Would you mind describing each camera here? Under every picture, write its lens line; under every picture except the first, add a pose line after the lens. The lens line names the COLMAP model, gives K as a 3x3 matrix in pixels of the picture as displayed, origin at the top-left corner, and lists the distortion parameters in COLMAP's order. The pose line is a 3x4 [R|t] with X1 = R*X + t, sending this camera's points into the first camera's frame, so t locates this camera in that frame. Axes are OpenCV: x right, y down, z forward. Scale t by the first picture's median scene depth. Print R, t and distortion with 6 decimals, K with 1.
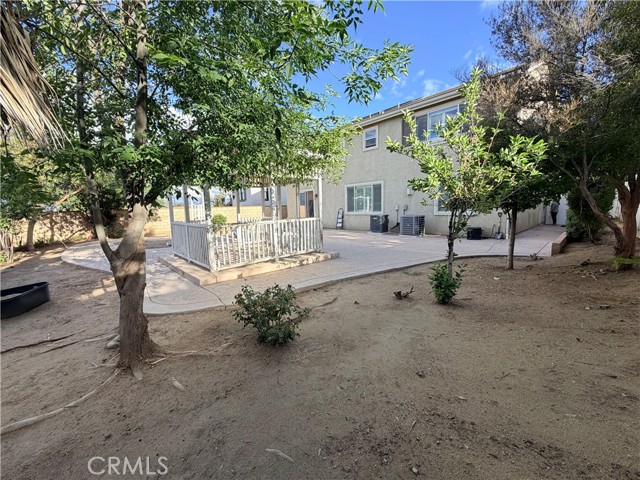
lens RADIAL K [[256.3, 0, 321.1], [0, 256.3, 240.3], [0, 0, 1]] dist [0.006642, -0.003634]
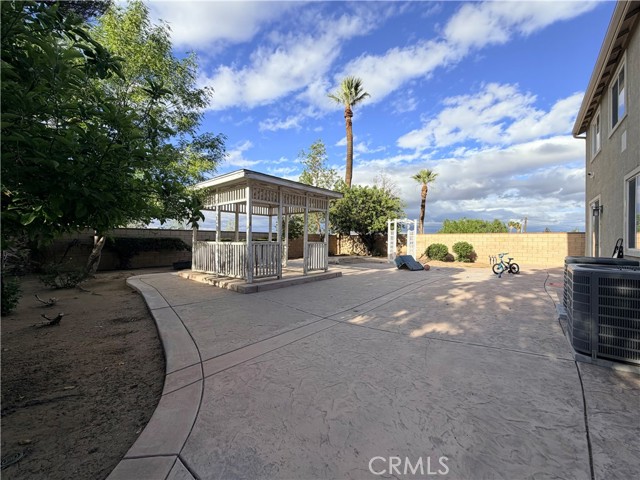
lens RADIAL K [[256.3, 0, 320.4], [0, 256.3, 238.8], [0, 0, 1]] dist [0.006642, -0.003634]
pose [[0.138750, 0.020372, -0.990118, 0.915924], [-0.122599, 0.992451, 0.003239, -0.136295], [0.982709, 0.120938, 0.140200, 1.147007]]
